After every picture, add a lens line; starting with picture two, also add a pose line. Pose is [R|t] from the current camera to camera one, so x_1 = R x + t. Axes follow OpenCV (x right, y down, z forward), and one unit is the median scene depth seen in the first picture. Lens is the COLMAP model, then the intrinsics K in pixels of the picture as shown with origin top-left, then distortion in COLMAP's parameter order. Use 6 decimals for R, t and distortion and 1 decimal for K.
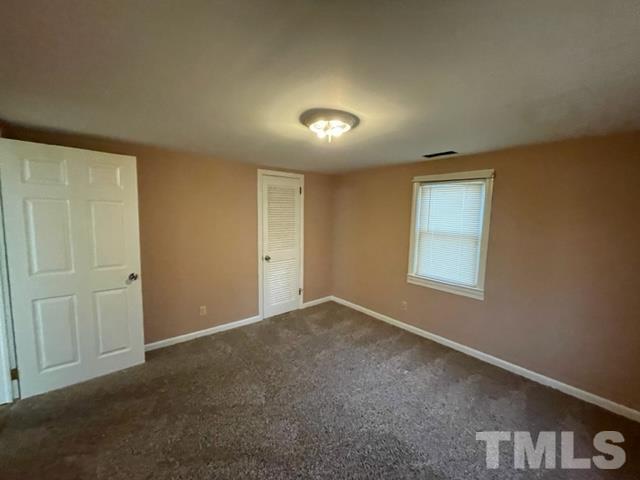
lens RADIAL K [[260.4, 0, 320.0], [0, 260.4, 240.0], [0, 0, 1]] dist [0.000721, -0.000025]
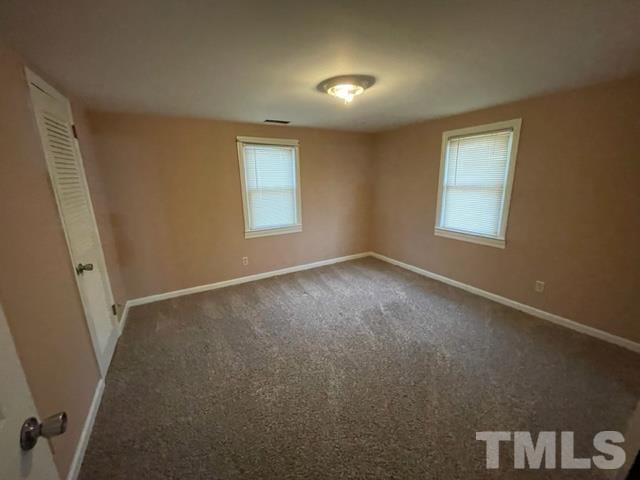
lens RADIAL K [[260.4, 0, 320.0], [0, 260.4, 240.0], [0, 0, 1]] dist [0.000721, -0.000025]
pose [[0.204676, -0.265119, 0.942242, -0.753564], [0.124139, 0.961878, 0.243679, -0.070700], [-0.970926, 0.067094, 0.229785, 0.558704]]
